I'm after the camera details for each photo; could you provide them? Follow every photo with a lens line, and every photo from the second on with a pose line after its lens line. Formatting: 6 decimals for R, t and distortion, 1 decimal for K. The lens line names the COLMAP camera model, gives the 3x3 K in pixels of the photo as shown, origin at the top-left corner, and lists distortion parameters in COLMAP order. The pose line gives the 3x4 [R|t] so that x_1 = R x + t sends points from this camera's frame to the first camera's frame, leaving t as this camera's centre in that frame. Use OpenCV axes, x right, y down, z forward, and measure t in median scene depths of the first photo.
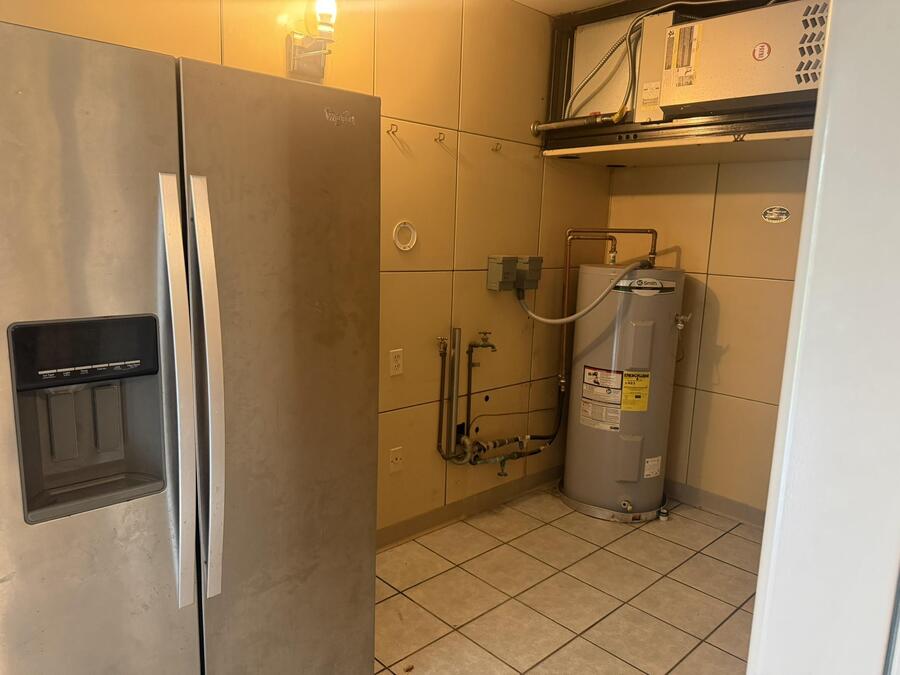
lens RADIAL K [[641.5, 0, 451.0], [0, 641.5, 337.5], [0, 0, 1]] dist [0.060867, -0.075071]
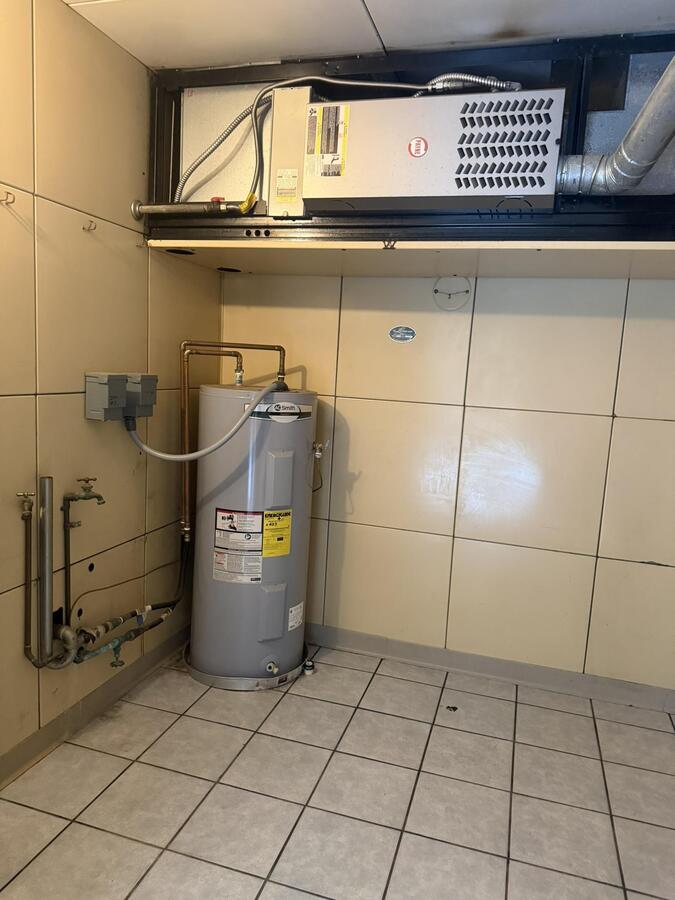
lens RADIAL K [[641.5, 0, 341.4], [0, 641.5, 451.1], [0, 0, 1]] dist [0.060867, -0.075071]
pose [[0.871219, -0.053462, 0.487974, -0.051012], [0.055643, 0.998400, 0.010039, -0.030381], [-0.487731, 0.018406, 0.872800, 0.215719]]
